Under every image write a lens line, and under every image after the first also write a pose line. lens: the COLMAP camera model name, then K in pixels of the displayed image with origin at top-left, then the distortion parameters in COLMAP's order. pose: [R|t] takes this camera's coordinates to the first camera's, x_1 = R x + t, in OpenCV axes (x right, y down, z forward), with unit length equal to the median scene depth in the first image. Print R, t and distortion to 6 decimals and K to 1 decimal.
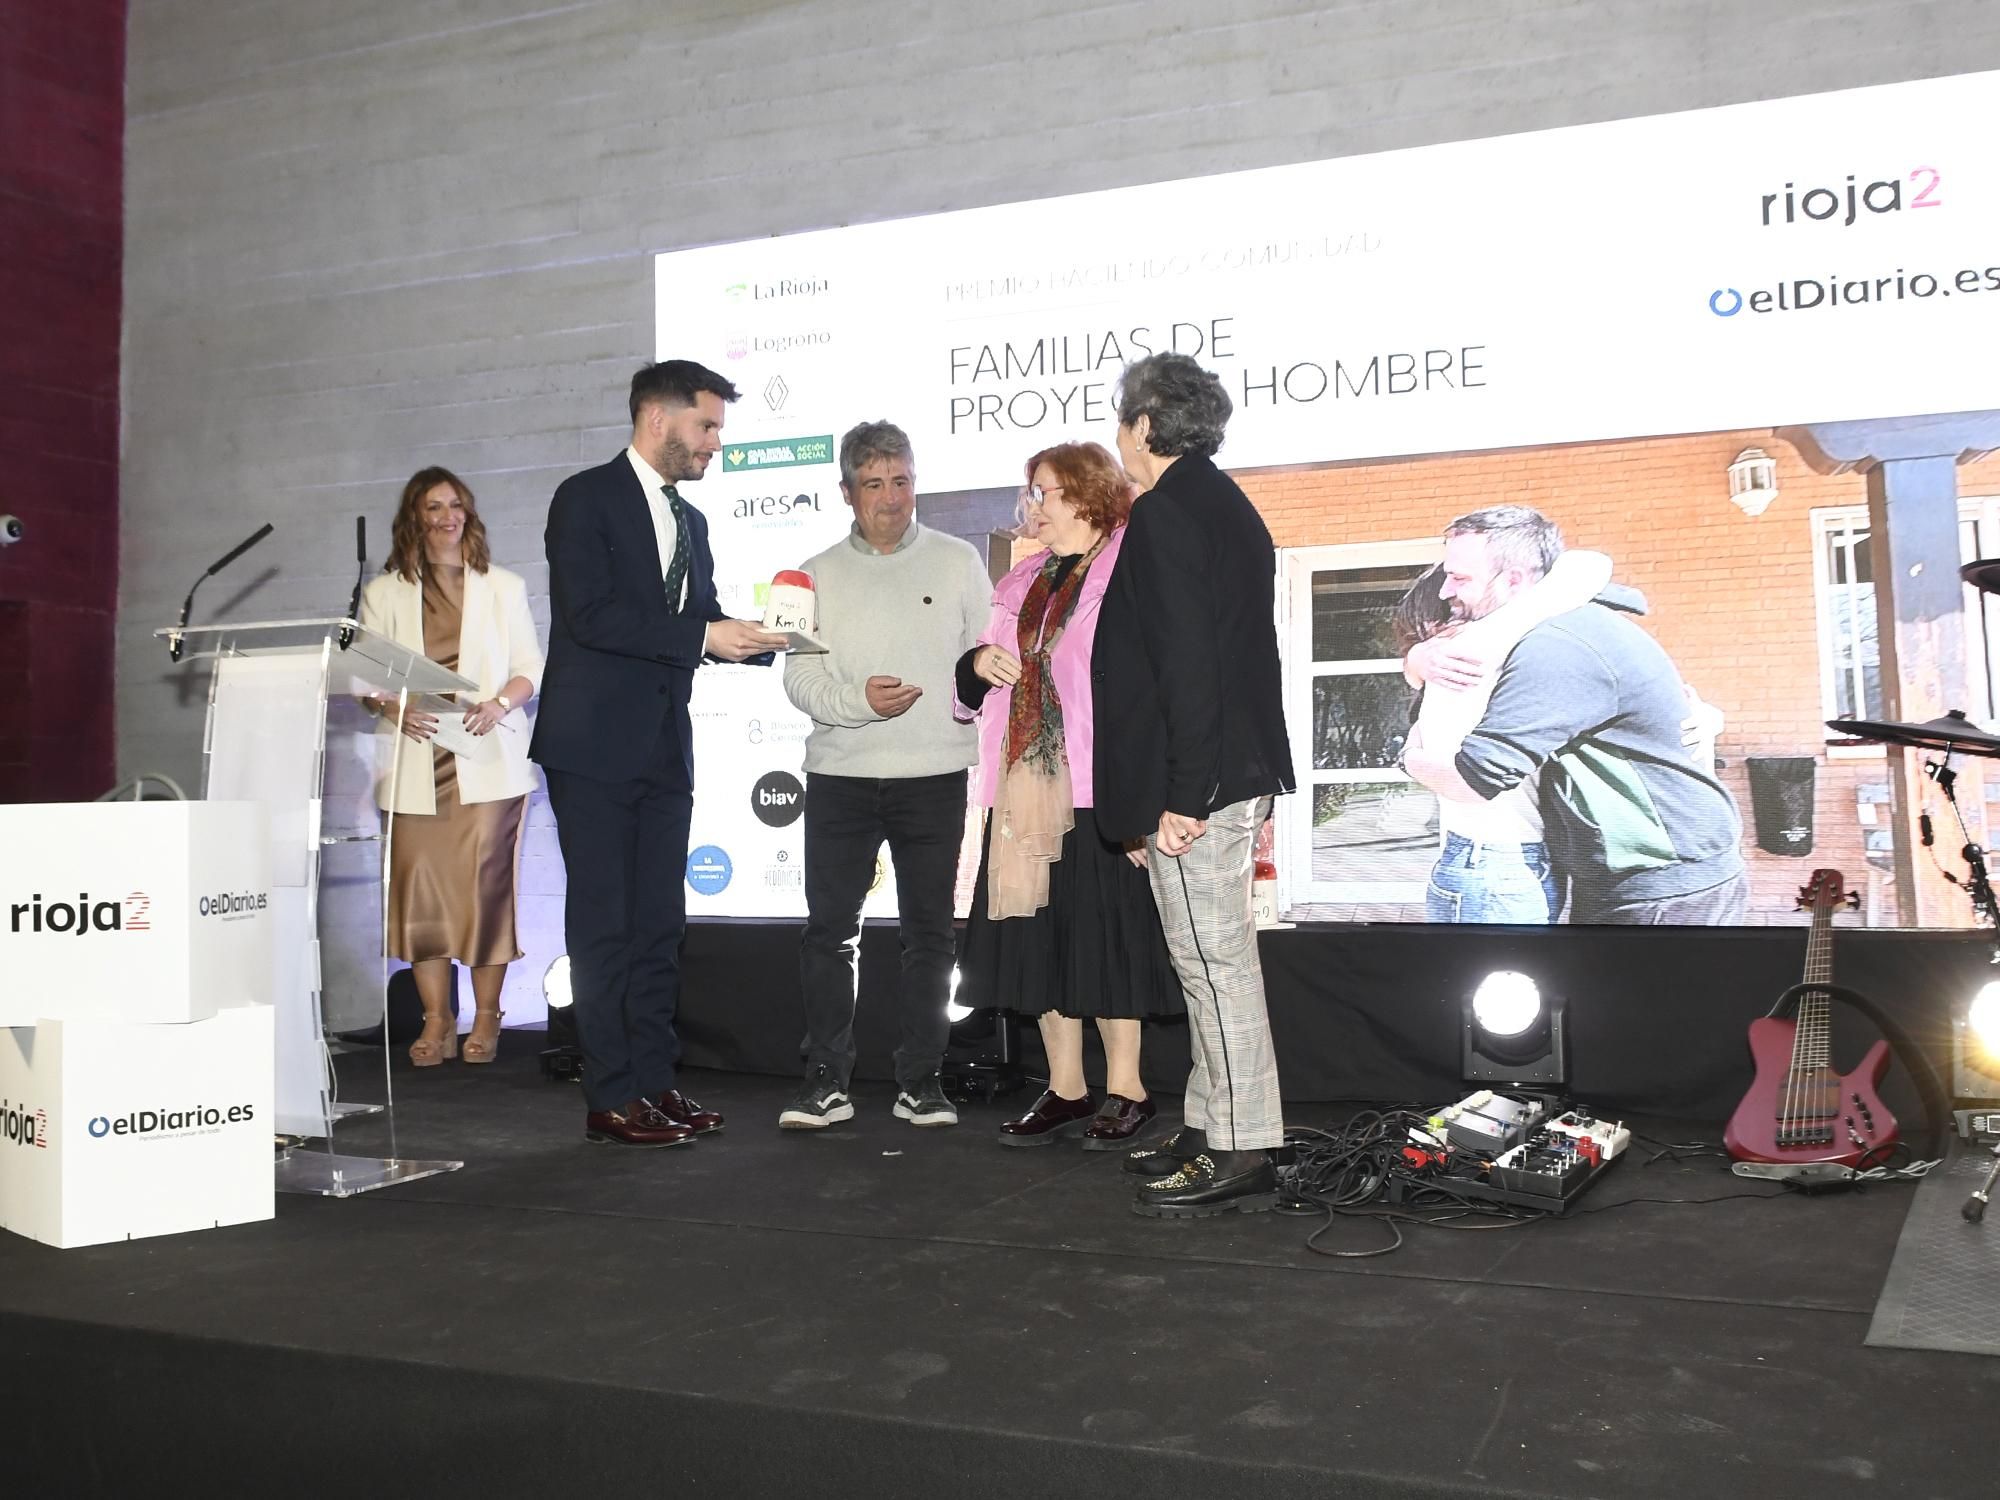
lens RADIAL K [[2144.7, 0, 1121.2], [0, 2144.7, 691.5], [0, 0, 1]] dist [-0.017851, 0.000000]
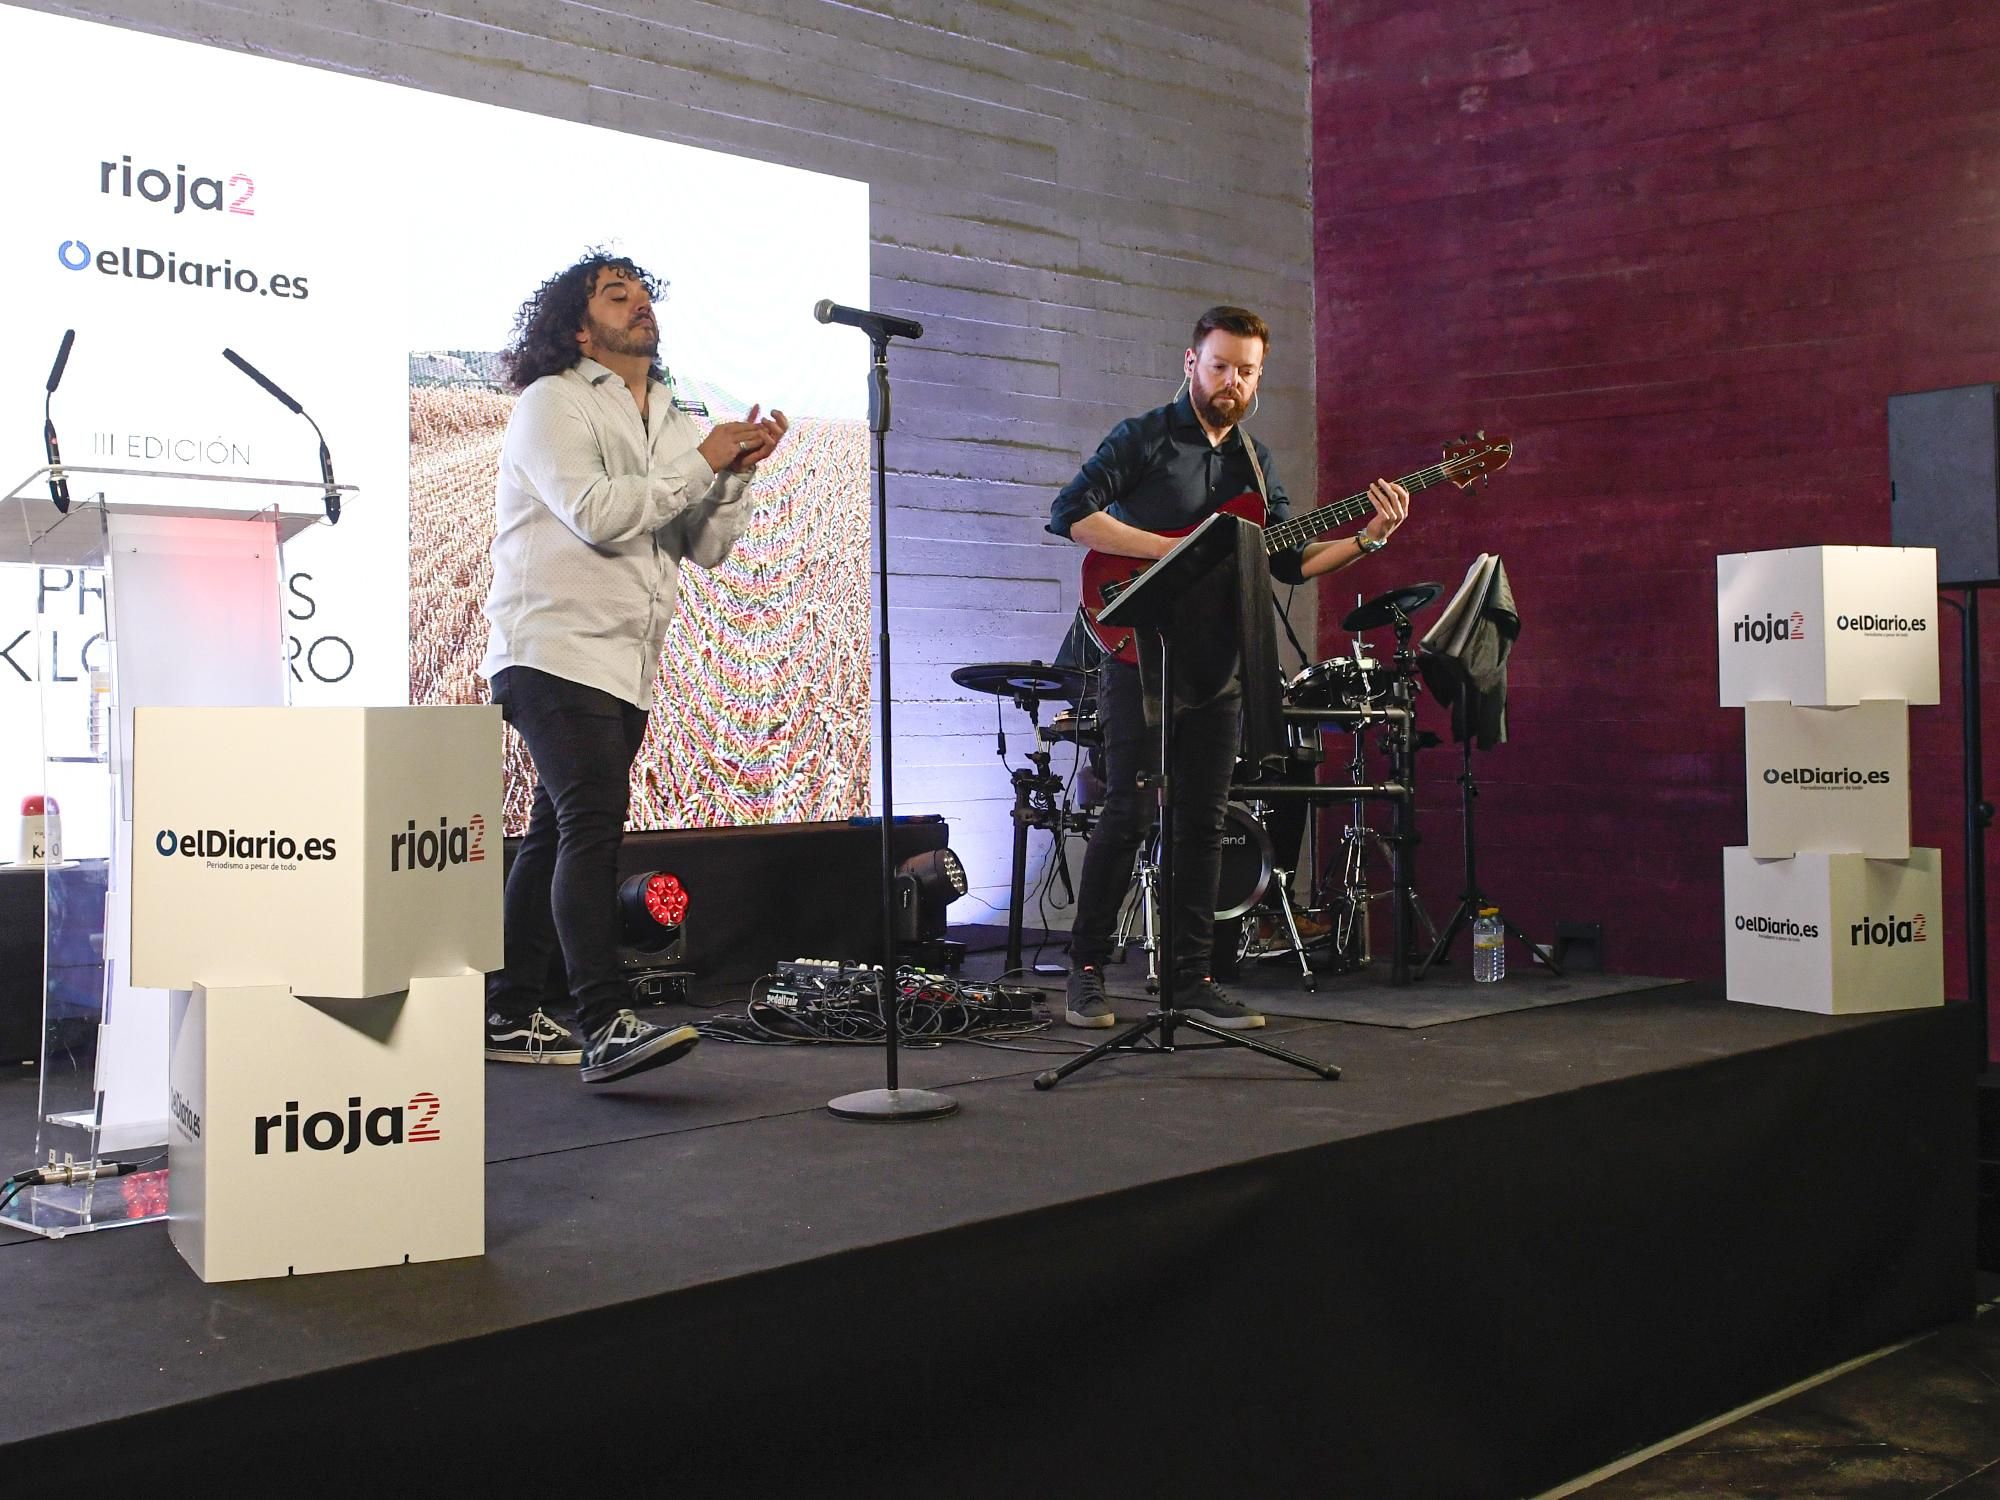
lens RADIAL K [[2479.3, 0, 982.4], [0, 2479.3, 631.5], [0, 0, 1]] dist [-0.000409, 0.000000]
pose [[0.341067, 0.042436, 0.939081, -0.784625], [-0.044146, 0.998601, -0.029092, 0.025689], [-0.939002, -0.031535, 0.342464, 0.296775]]
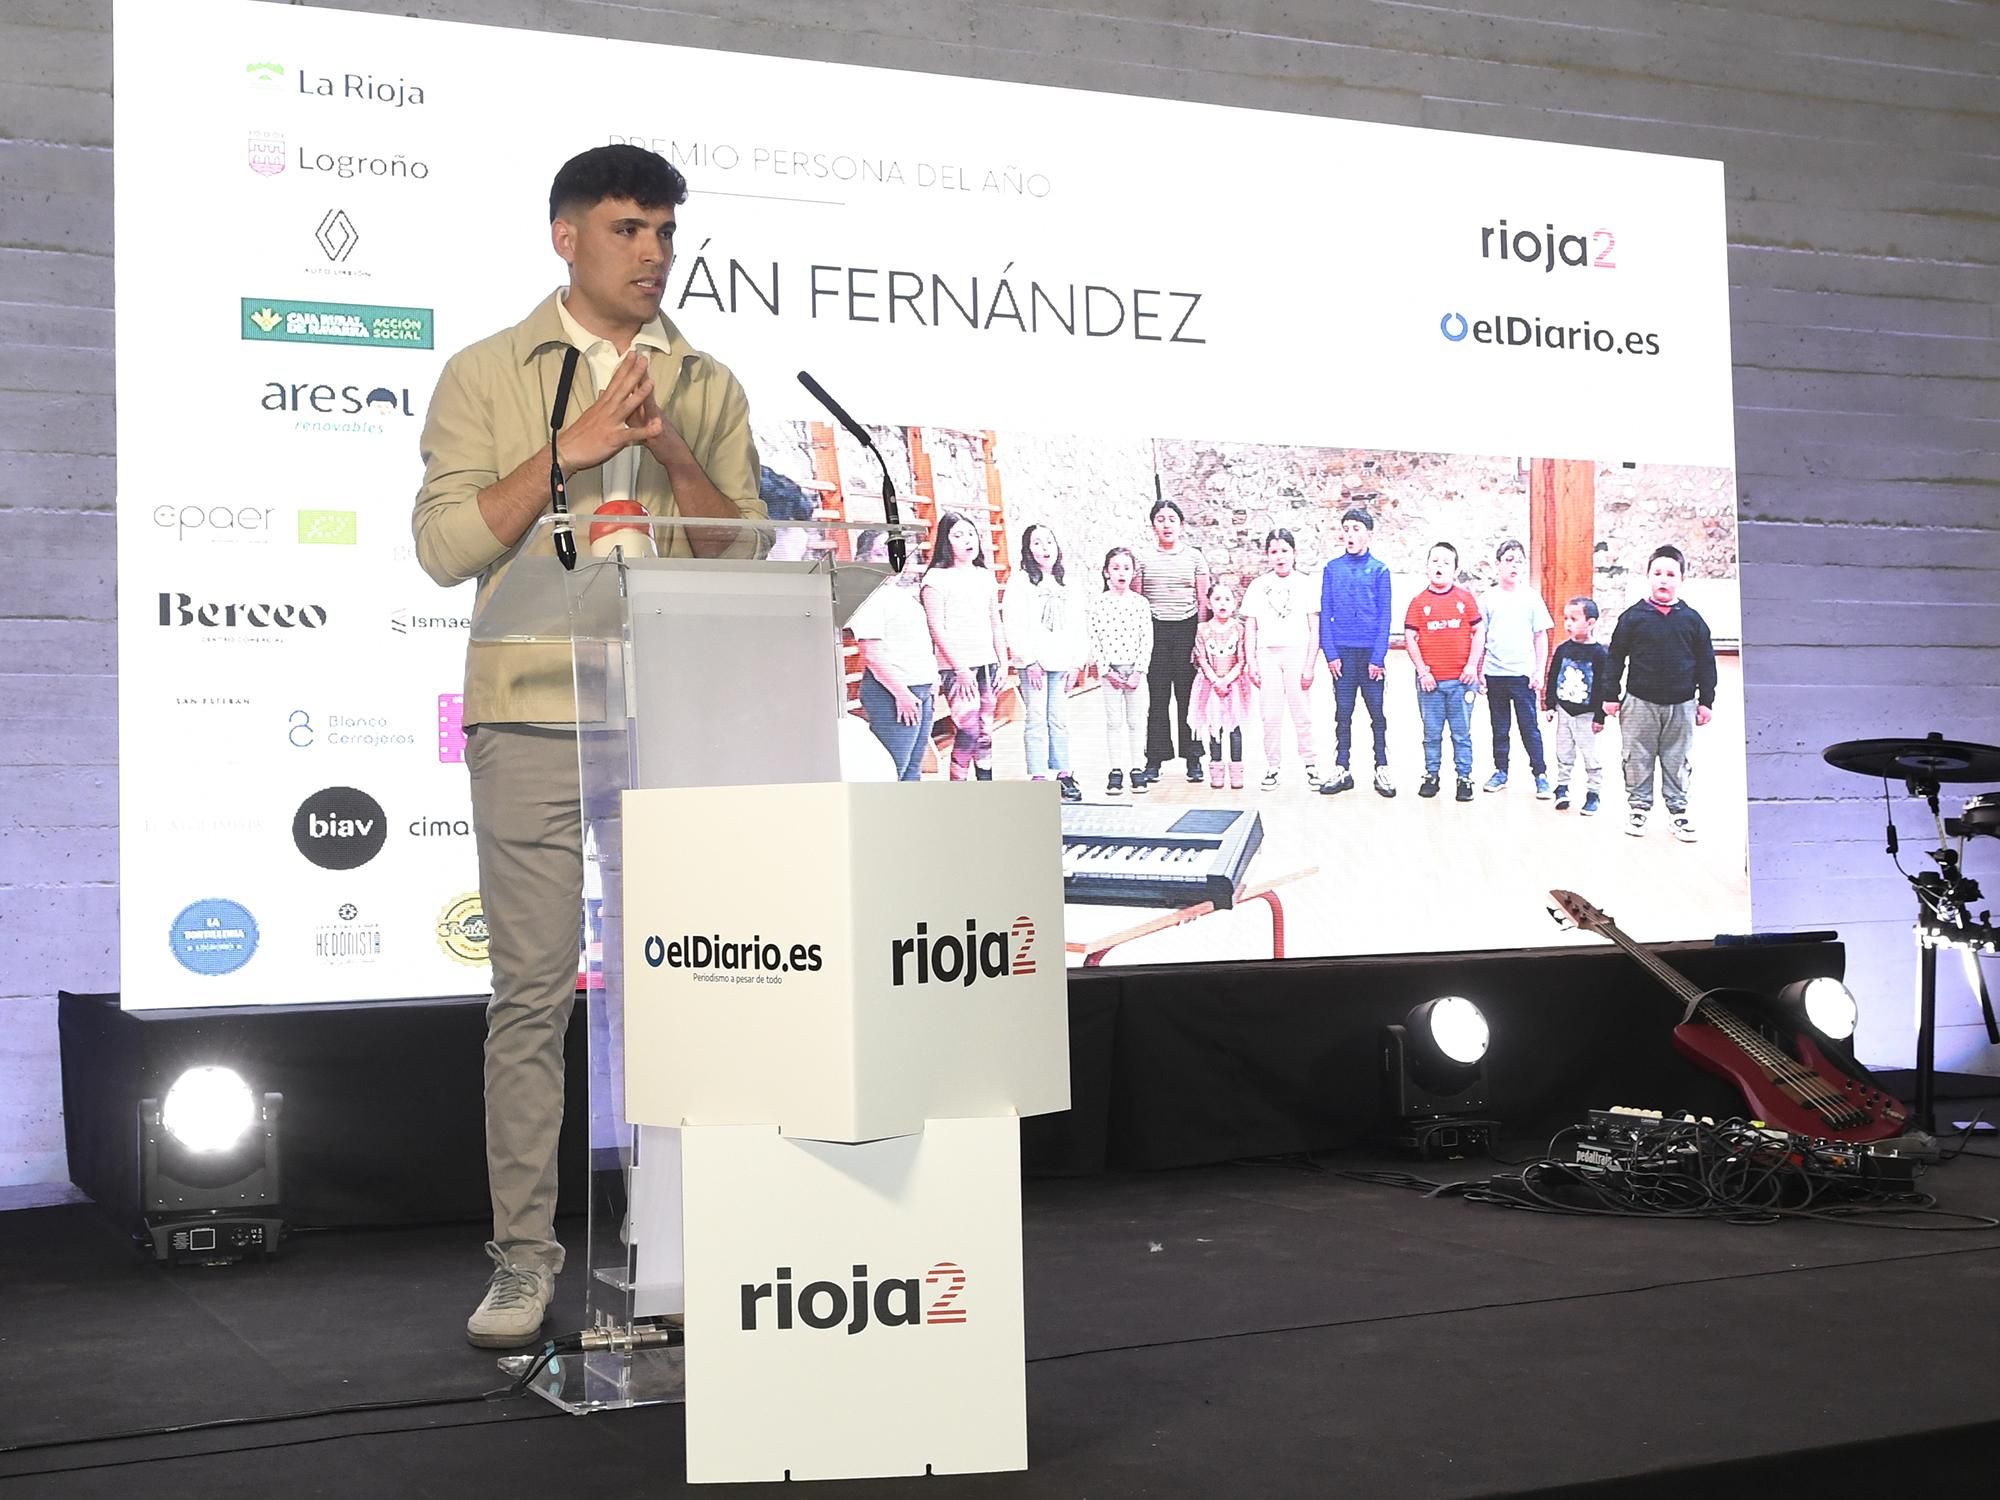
lens RADIAL K [[2690.4, 0, 1006.2], [0, 2690.4, 707.6], [0, 0, 1]] dist [0.000034, 0.000000]
pose [[0.660846, 0.038641, 0.749526, -0.660856], [-0.022975, 0.999247, -0.031258, 0.033434], [-0.750170, 0.003436, 0.661236, 0.273140]]
